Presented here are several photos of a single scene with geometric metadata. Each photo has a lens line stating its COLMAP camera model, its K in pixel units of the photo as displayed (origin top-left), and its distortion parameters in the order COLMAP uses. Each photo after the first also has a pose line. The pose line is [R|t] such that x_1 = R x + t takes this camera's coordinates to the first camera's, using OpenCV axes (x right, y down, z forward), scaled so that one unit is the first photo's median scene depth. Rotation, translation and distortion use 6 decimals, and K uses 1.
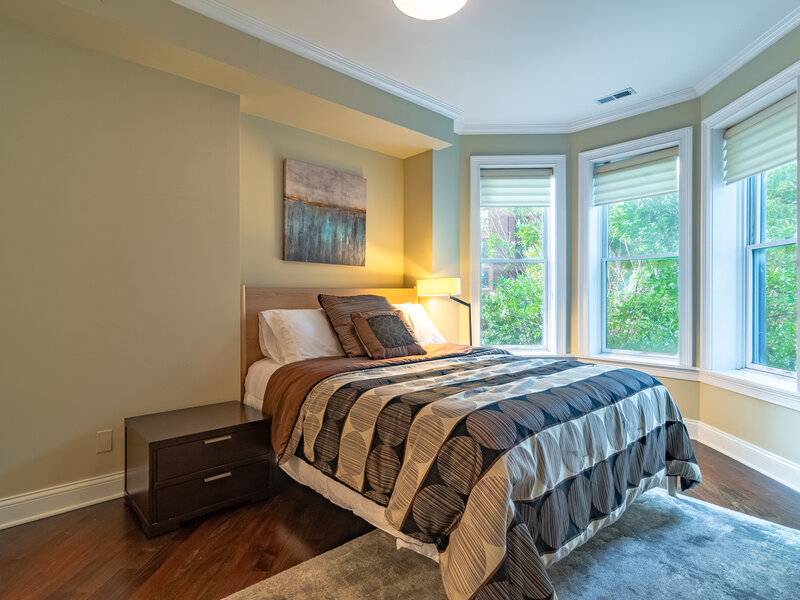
lens RADIAL K [[432.4, 0, 407.3], [0, 432.4, 298.6], [0, 0, 1]] dist [-0.001557, 0.001543]
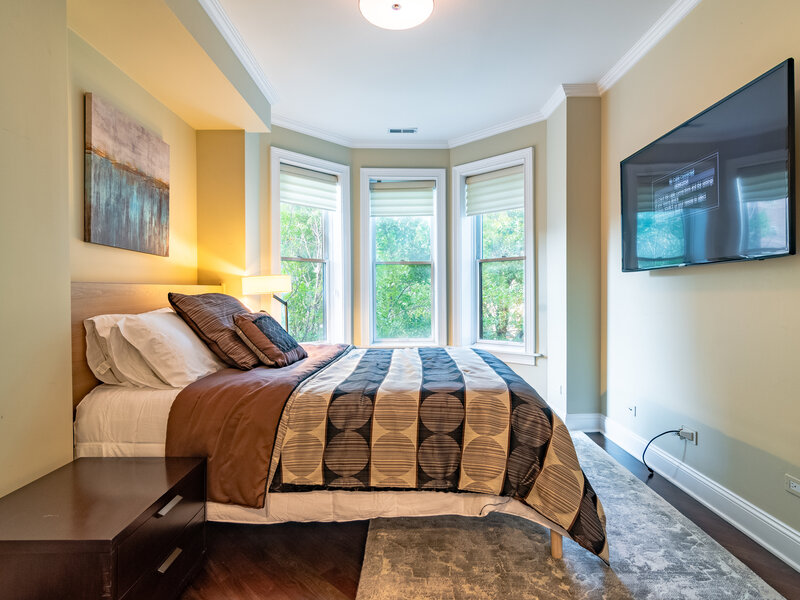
lens RADIAL K [[432.4, 0, 407.3], [0, 432.4, 298.6], [0, 0, 1]] dist [-0.001557, 0.001543]
pose [[0.671056, -0.012271, 0.741305, -0.425668], [0.007379, 0.999924, 0.009872, -0.003120], [-0.741370, -0.001155, 0.671095, 0.164274]]
